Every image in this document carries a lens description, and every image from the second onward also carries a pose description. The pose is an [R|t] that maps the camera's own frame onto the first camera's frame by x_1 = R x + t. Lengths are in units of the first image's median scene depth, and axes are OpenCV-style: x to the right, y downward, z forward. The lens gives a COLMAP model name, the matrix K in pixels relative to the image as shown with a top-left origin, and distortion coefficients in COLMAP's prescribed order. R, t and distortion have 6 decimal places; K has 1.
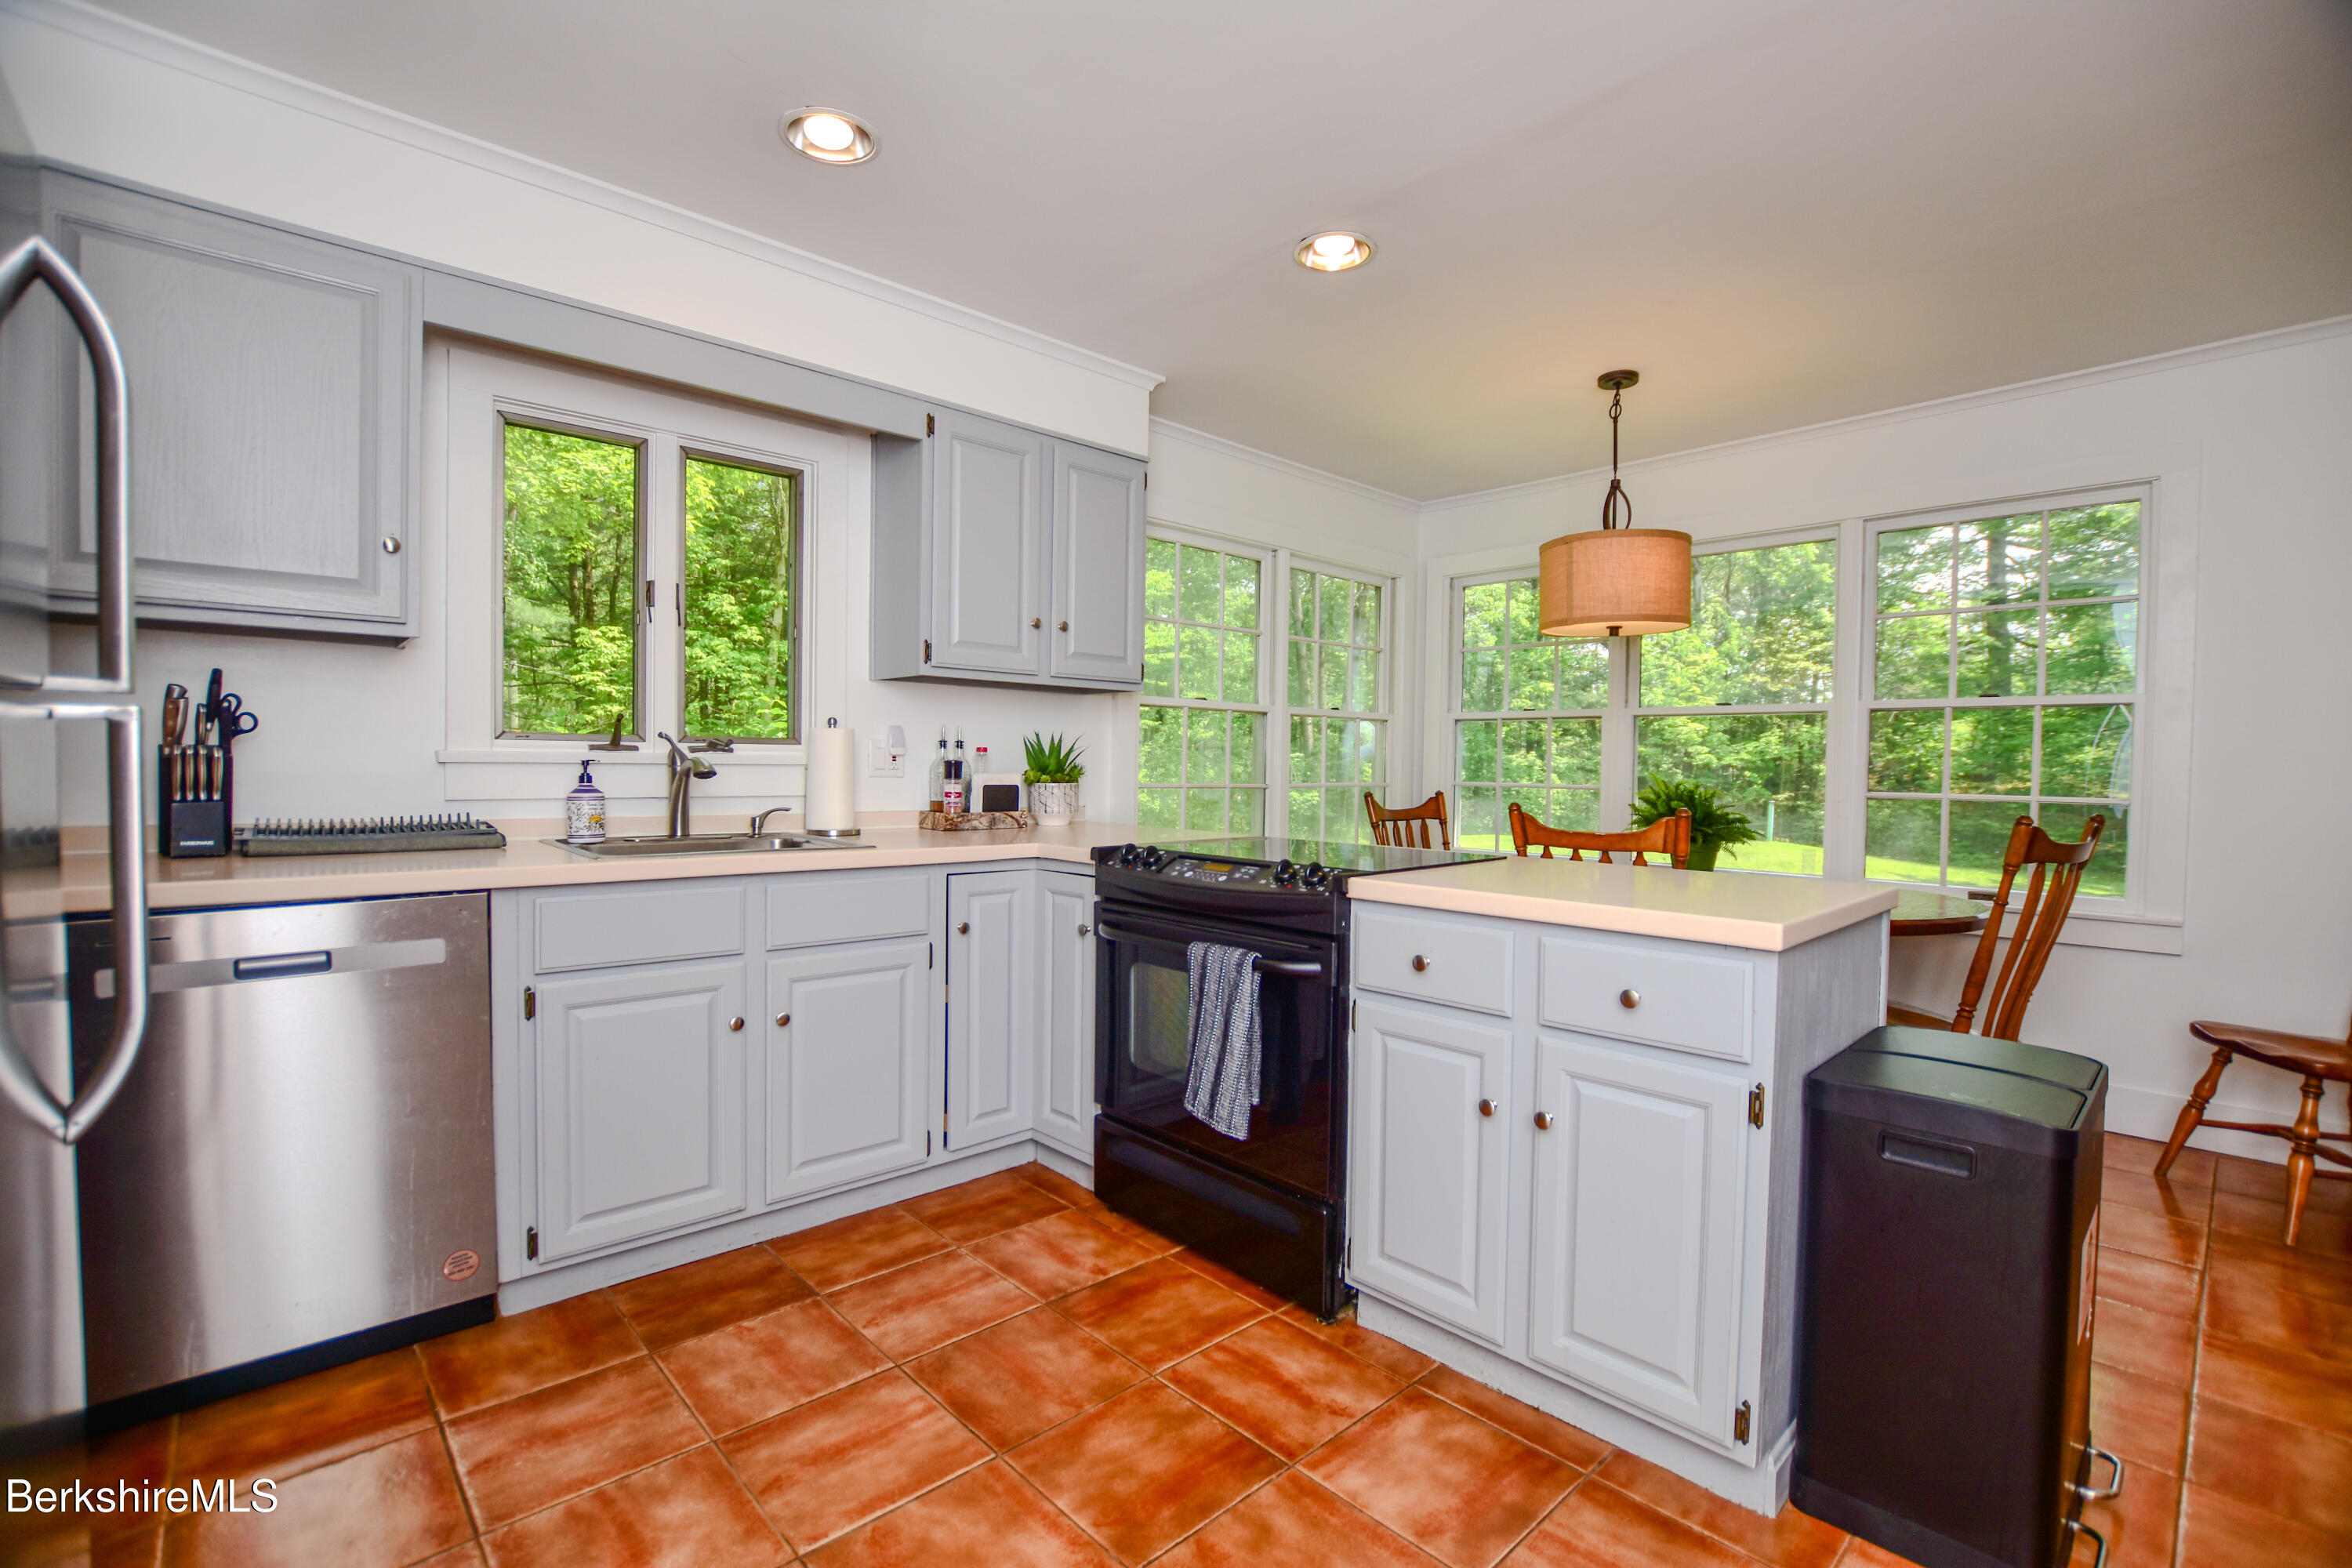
lens RADIAL K [[1049.9, 0, 1168.5], [0, 1049.9, 789.2], [0, 0, 1]] dist [-0.017702, -0.000118]
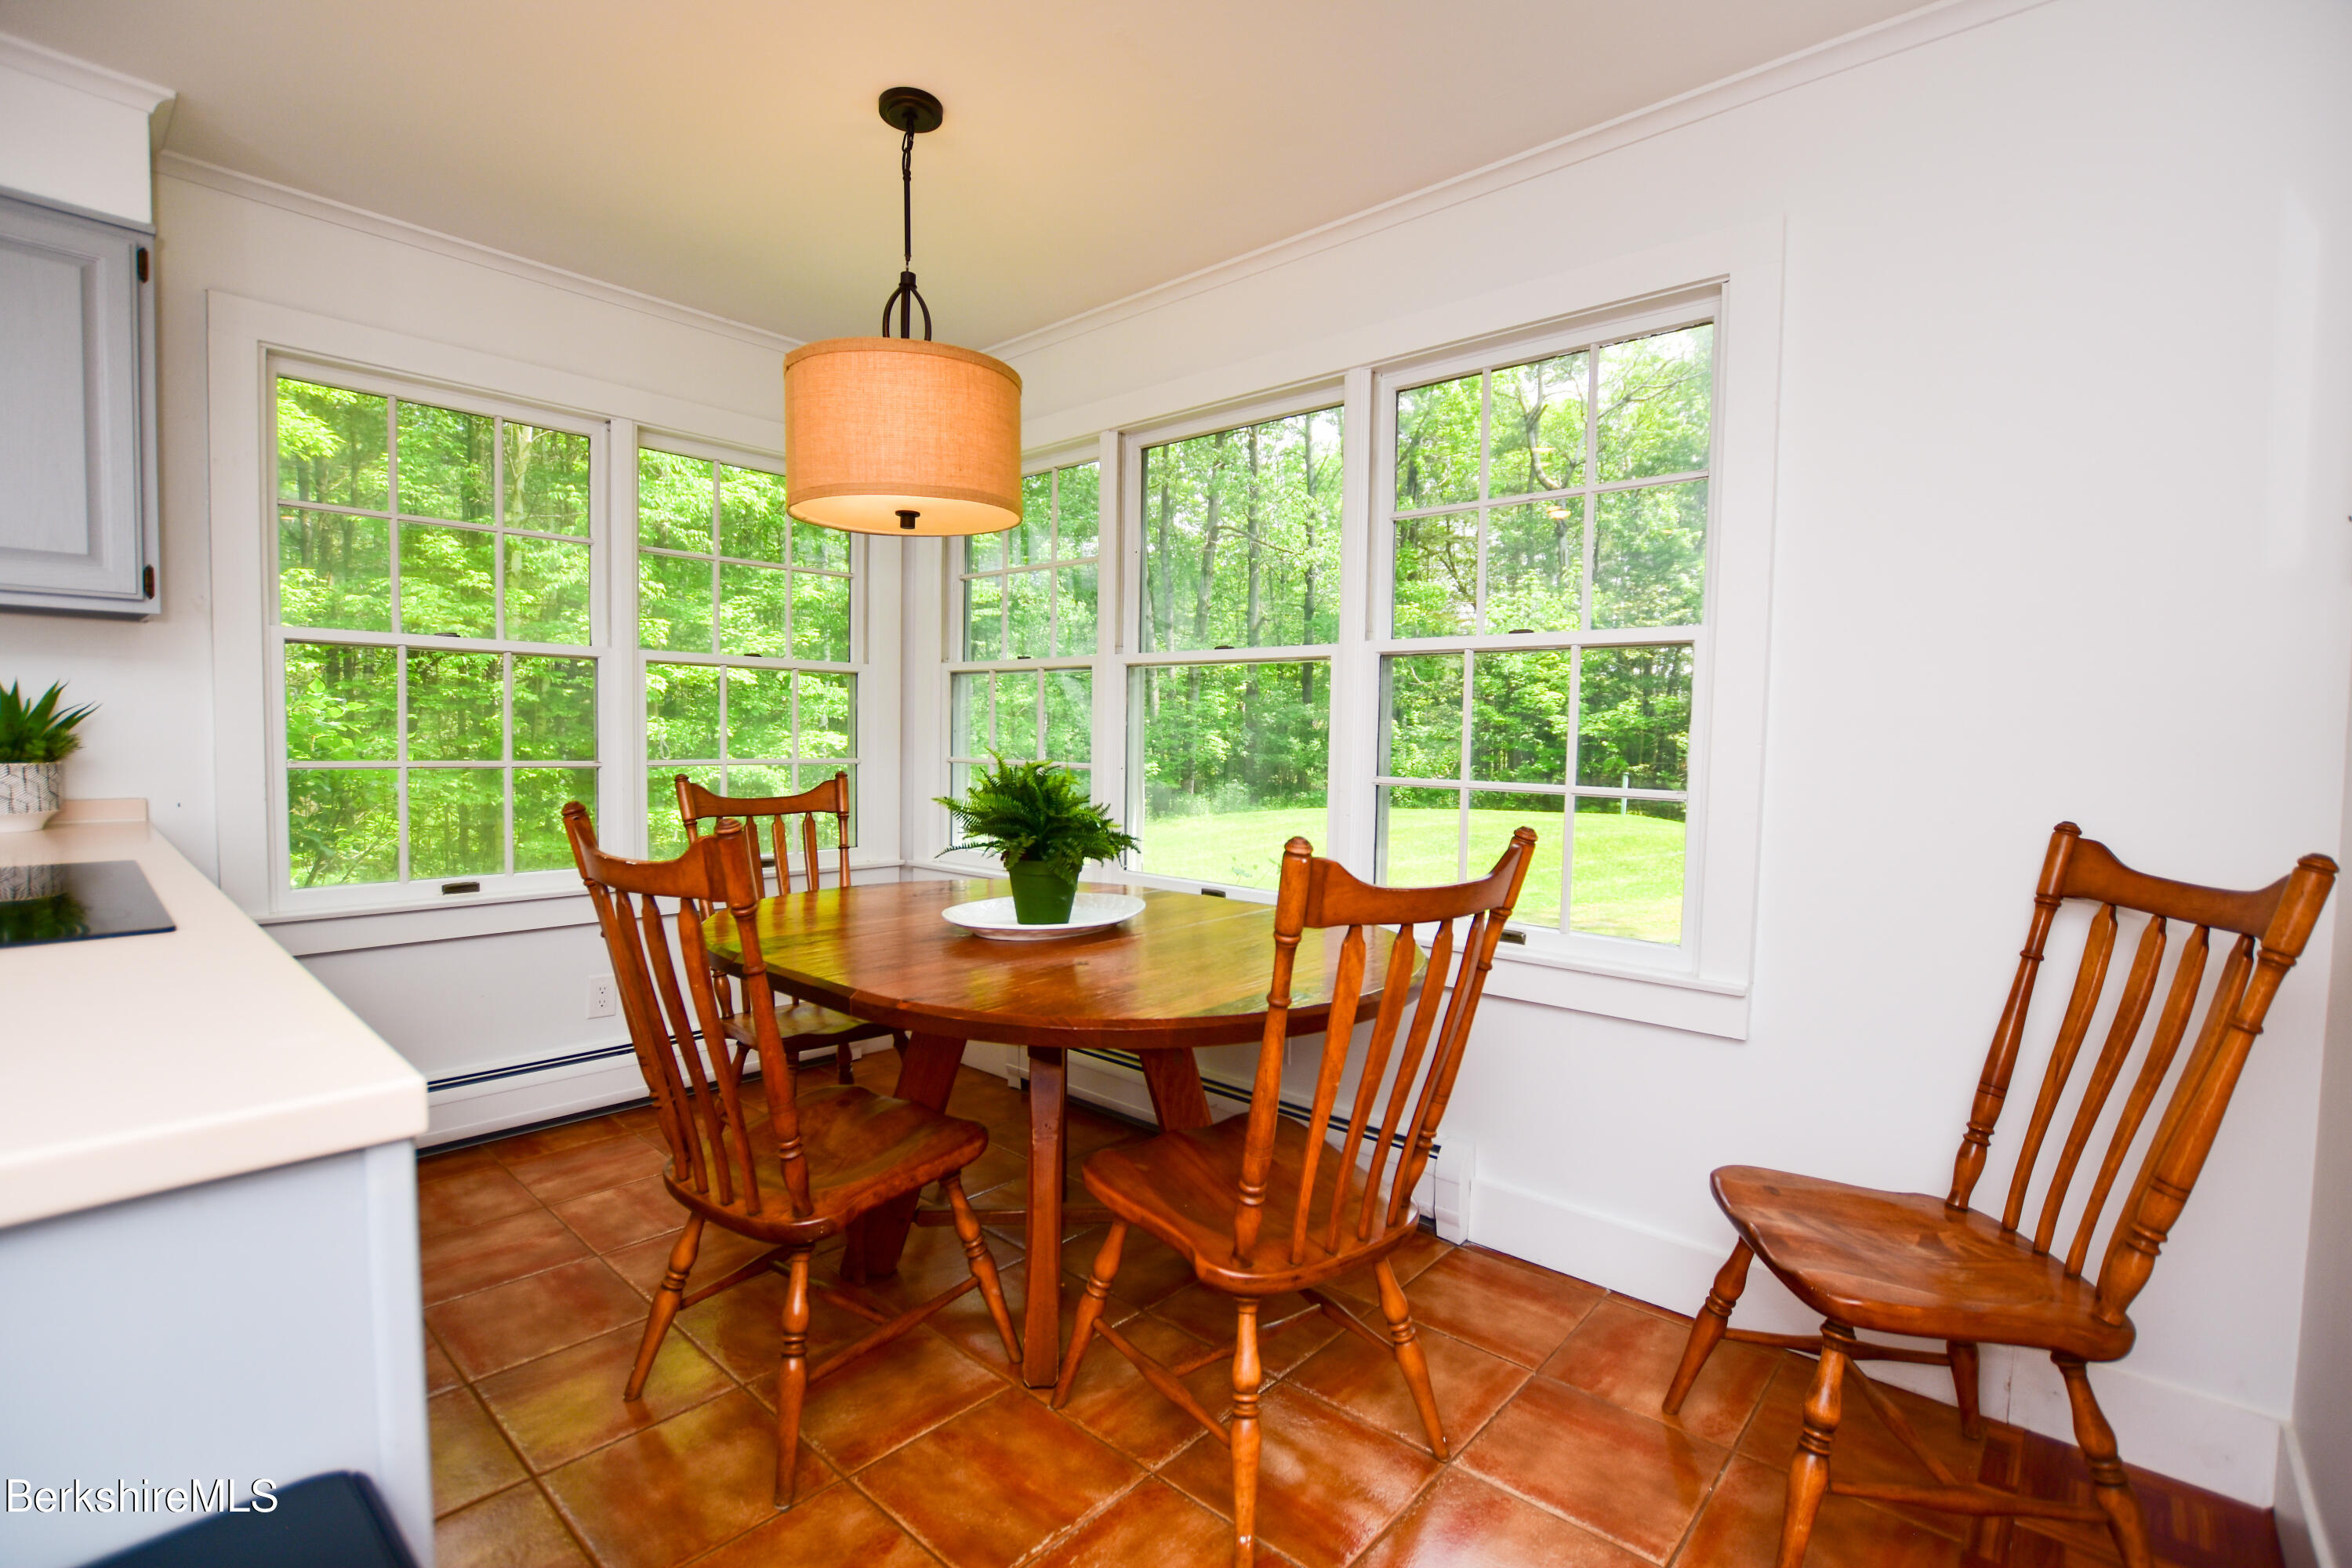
lens RADIAL K [[1049.9, 0, 1184.7], [0, 1049.9, 783.7], [0, 0, 1]] dist [-0.017702, -0.000118]
pose [[0.996911, 0.000613, 0.078531, 0.089894], [-0.002657, 0.999660, 0.025922, -0.001815], [-0.078489, -0.026051, 0.996575, 0.060214]]
